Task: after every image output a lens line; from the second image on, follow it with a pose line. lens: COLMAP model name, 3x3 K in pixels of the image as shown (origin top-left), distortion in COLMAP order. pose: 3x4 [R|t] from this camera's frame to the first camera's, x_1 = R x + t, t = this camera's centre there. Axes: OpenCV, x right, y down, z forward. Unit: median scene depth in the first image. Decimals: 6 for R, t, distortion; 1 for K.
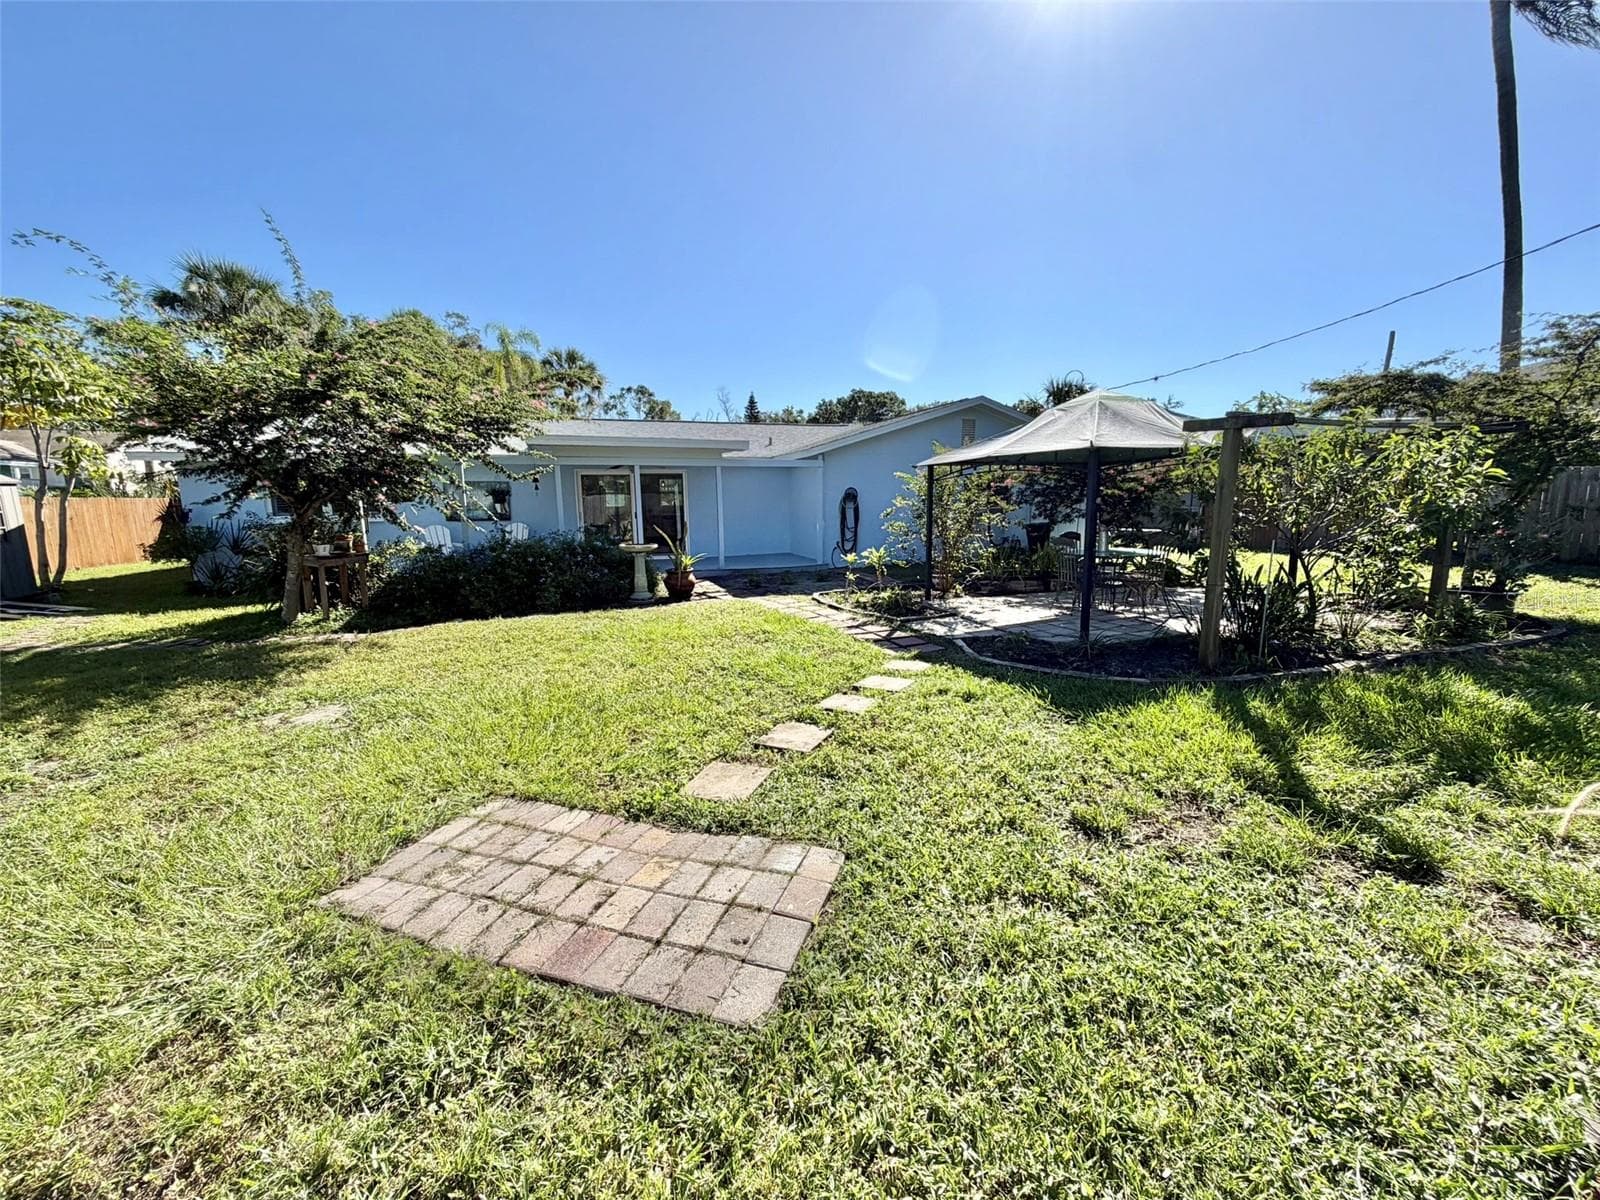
lens RADIAL K [[622.2, 0, 800.0], [0, 622.2, 600.0], [0, 0, 1]] dist [0.001144, -0.000025]
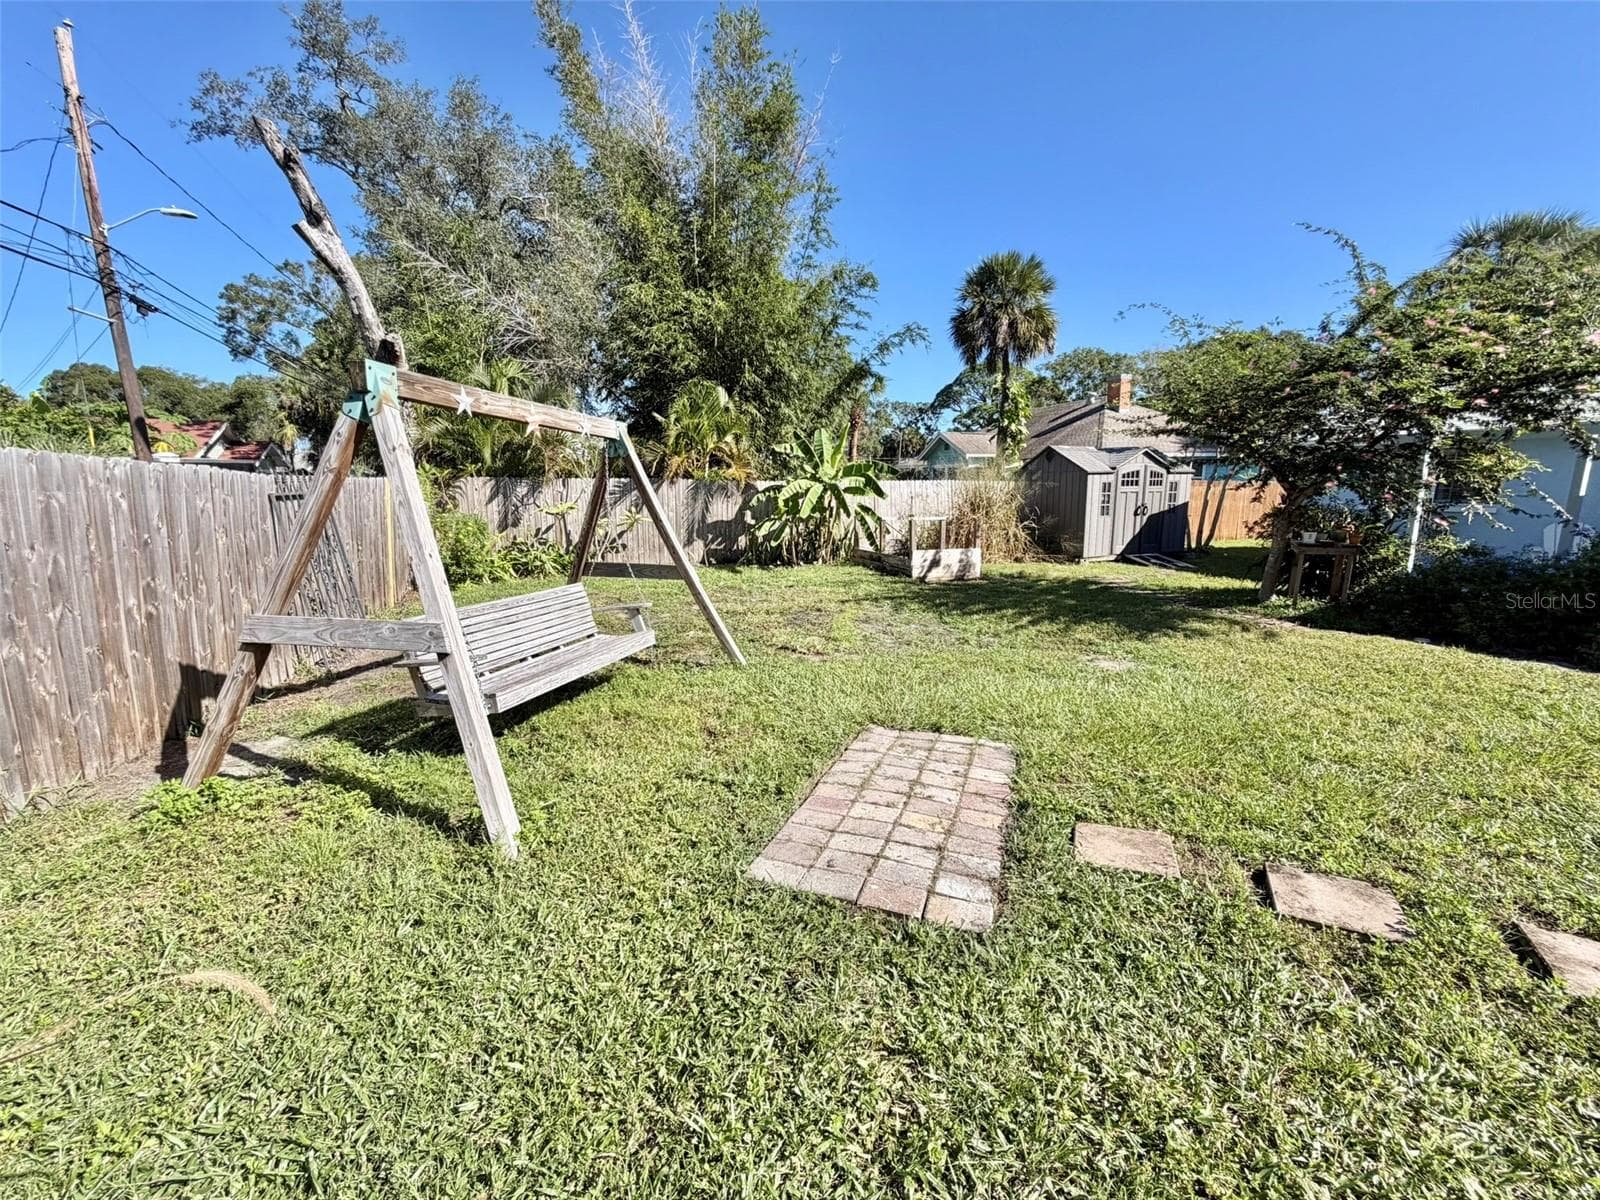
lens RADIAL K [[622.2, 0, 800.0], [0, 622.2, 600.0], [0, 0, 1]] dist [0.001144, -0.000025]
pose [[-0.039408, 0.175782, -0.983640, 0.665943], [-0.147289, 0.972630, 0.179715, -0.107865], [0.988308, 0.151962, -0.012439, 0.576114]]
